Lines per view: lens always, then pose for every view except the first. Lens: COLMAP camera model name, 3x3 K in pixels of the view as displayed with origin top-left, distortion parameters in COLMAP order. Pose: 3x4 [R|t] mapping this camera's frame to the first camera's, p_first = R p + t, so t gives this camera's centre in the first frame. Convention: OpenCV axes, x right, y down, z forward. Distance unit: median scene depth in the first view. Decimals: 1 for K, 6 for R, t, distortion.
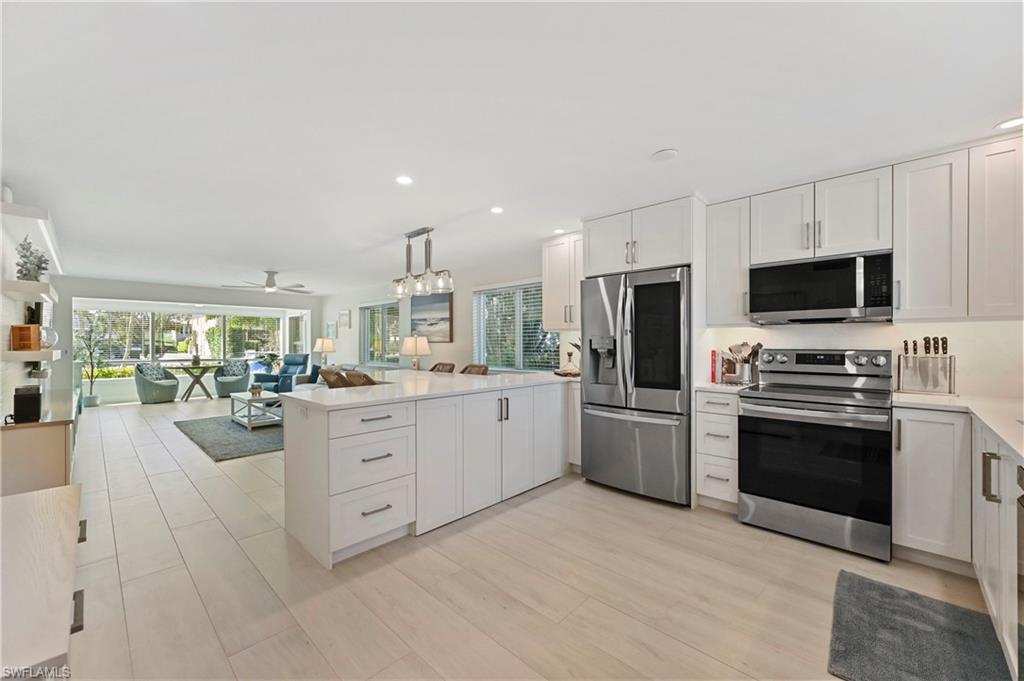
lens RADIAL K [[405.3, 0, 513.8], [0, 405.3, 342.3], [0, 0, 1]] dist [0.007488, -0.000077]
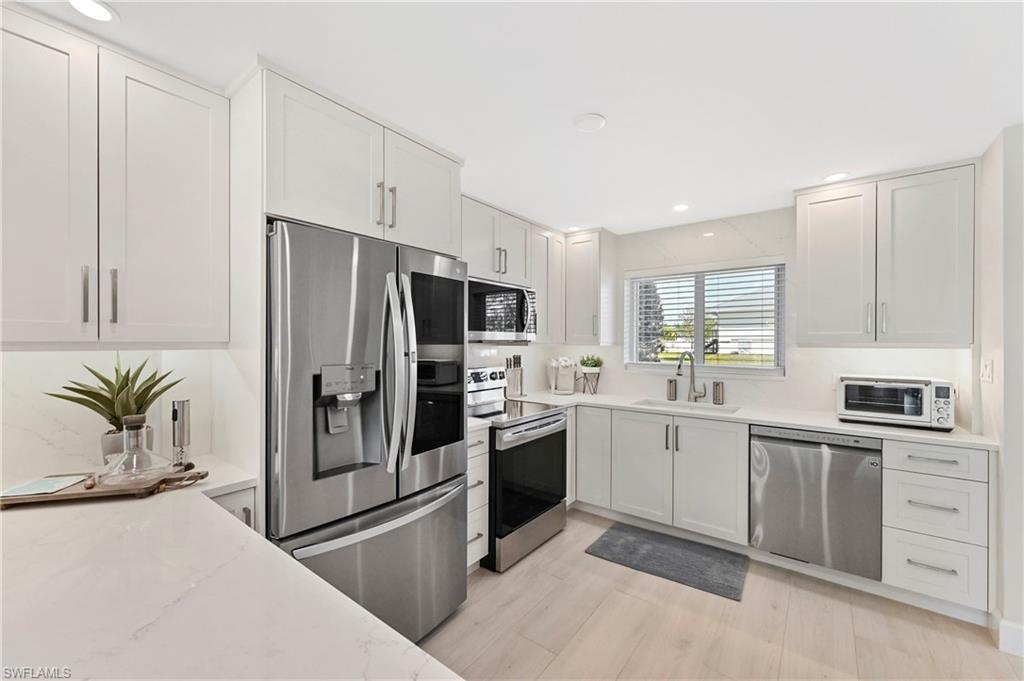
lens RADIAL K [[394.4, 0, 496.8], [0, 394.4, 344.3], [0, 0, 1]] dist [0.006545, -0.000065]
pose [[-0.070464, -0.003186, 0.997509, -0.212524], [-0.000383, 0.999995, 0.003166, -0.037129], [-0.997514, -0.000159, -0.070465, 0.796936]]
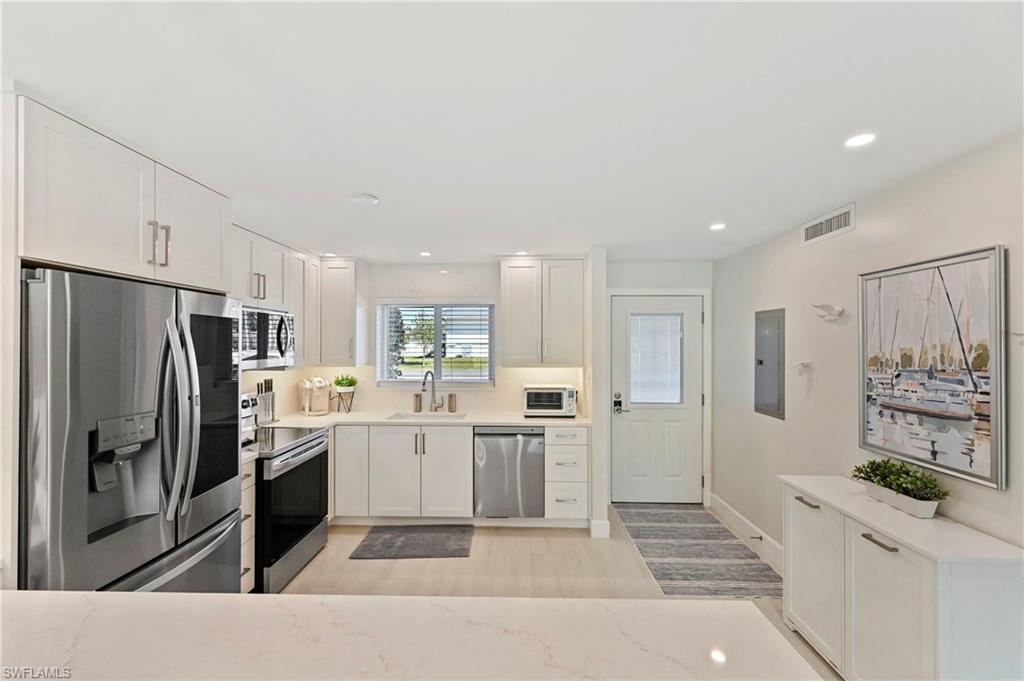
lens RADIAL K [[429.4, 0, 499.0], [0, 429.4, 341.0], [0, 0, 1]] dist [-0.012732, 0.000100]
pose [[-0.649446, 0.008693, 0.760358, -0.355739], [0.002291, 0.999952, -0.009476, -0.083806], [-0.760404, -0.004412, -0.649435, 0.913494]]
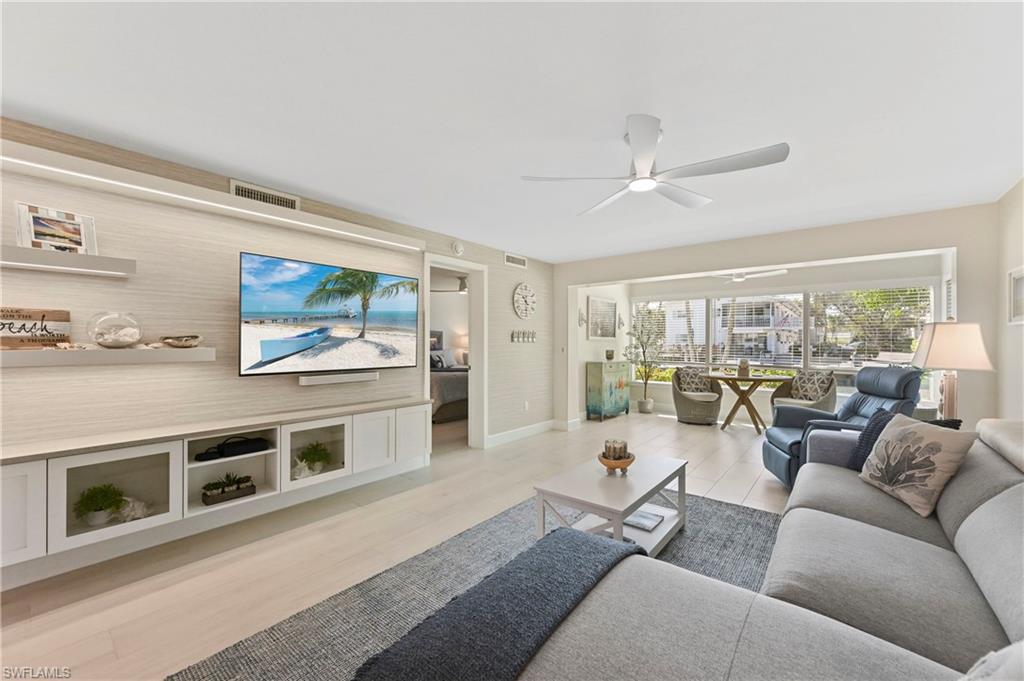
lens RADIAL K [[405.3, 0, 513.8], [0, 405.3, 342.3], [0, 0, 1]] dist [0.007488, -0.000077]
pose [[0.075807, 0.004466, -0.997112, -0.434789], [-0.000907, 0.999990, 0.004410, 0.008634], [0.997122, 0.000570, 0.075811, 1.462643]]
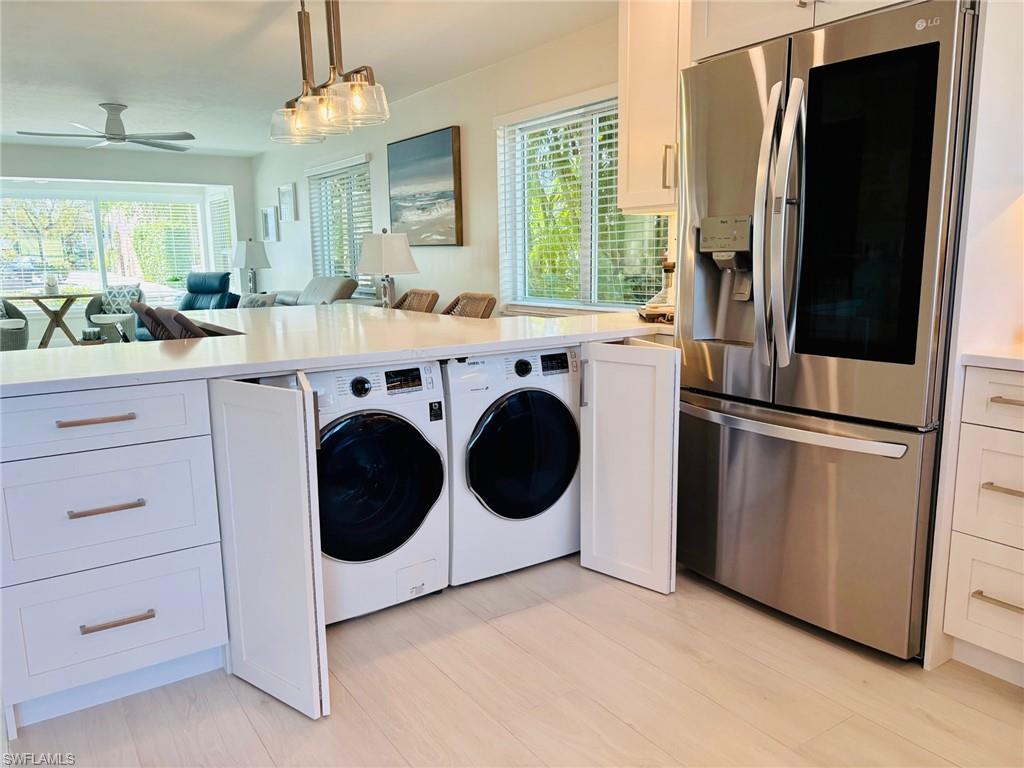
lens RADIAL K [[776.8, 0, 514.6], [0, 776.8, 386.9], [0, 0, 1]] dist [0.064429, -0.064970]
pose [[0.976020, 0.025186, -0.216219, 0.173284], [0.012953, 0.984804, 0.173185, 0.010165], [0.217295, -0.171833, 0.960862, 0.199447]]
